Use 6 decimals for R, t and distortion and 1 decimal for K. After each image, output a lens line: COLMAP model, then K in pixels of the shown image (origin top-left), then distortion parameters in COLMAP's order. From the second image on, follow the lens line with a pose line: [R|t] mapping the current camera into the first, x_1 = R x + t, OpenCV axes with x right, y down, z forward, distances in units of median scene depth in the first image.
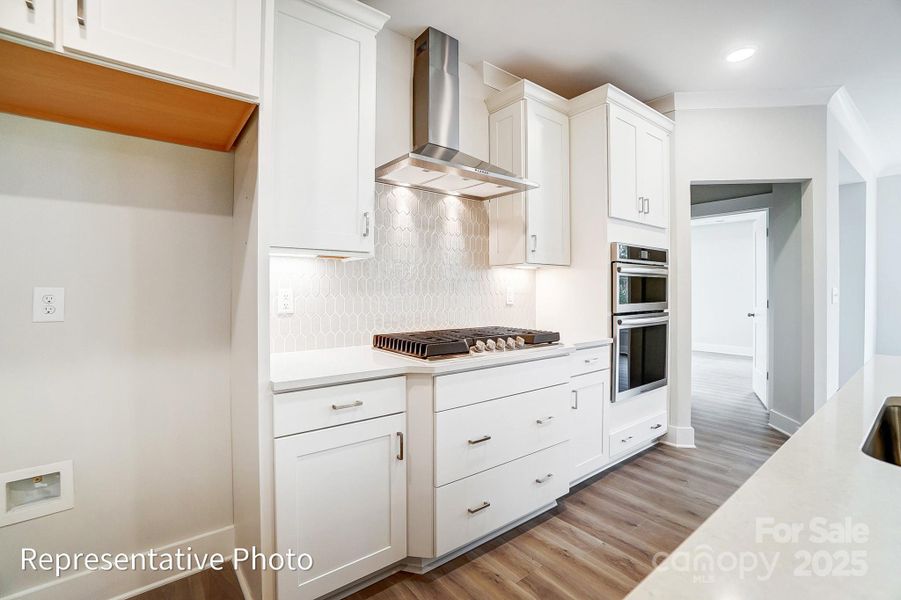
lens RADIAL K [[400.4, 0, 451.8], [0, 400.4, 289.3], [0, 0, 1]] dist [-0.034107, 0.005838]
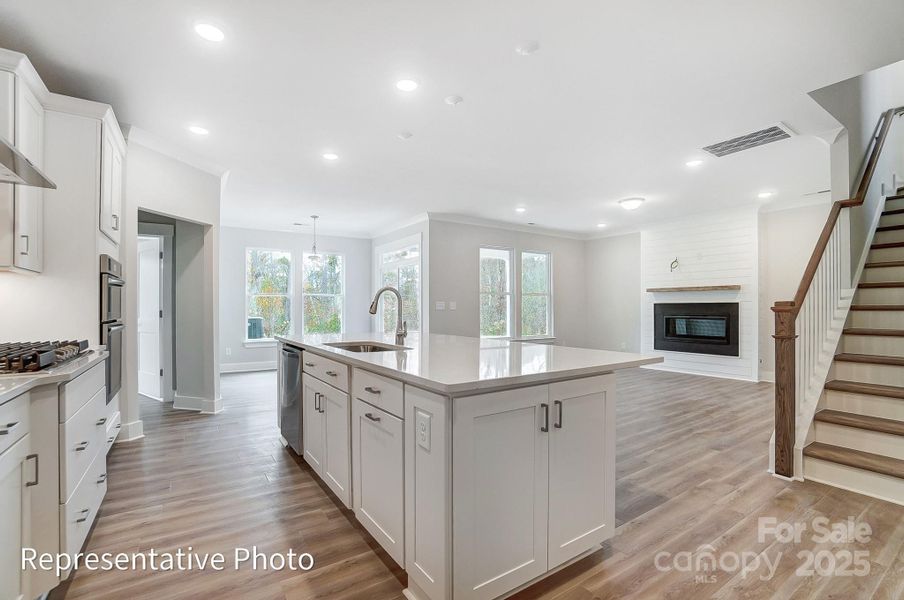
lens RADIAL K [[401.7, 0, 448.3], [0, 401.7, 308.0], [0, 0, 1]] dist [-0.034107, 0.005838]
pose [[0.080570, -0.006934, 0.996725, -0.546168], [0.004489, 0.999968, 0.006593, 0.020658], [-0.996739, 0.003943, 0.080598, 0.009863]]
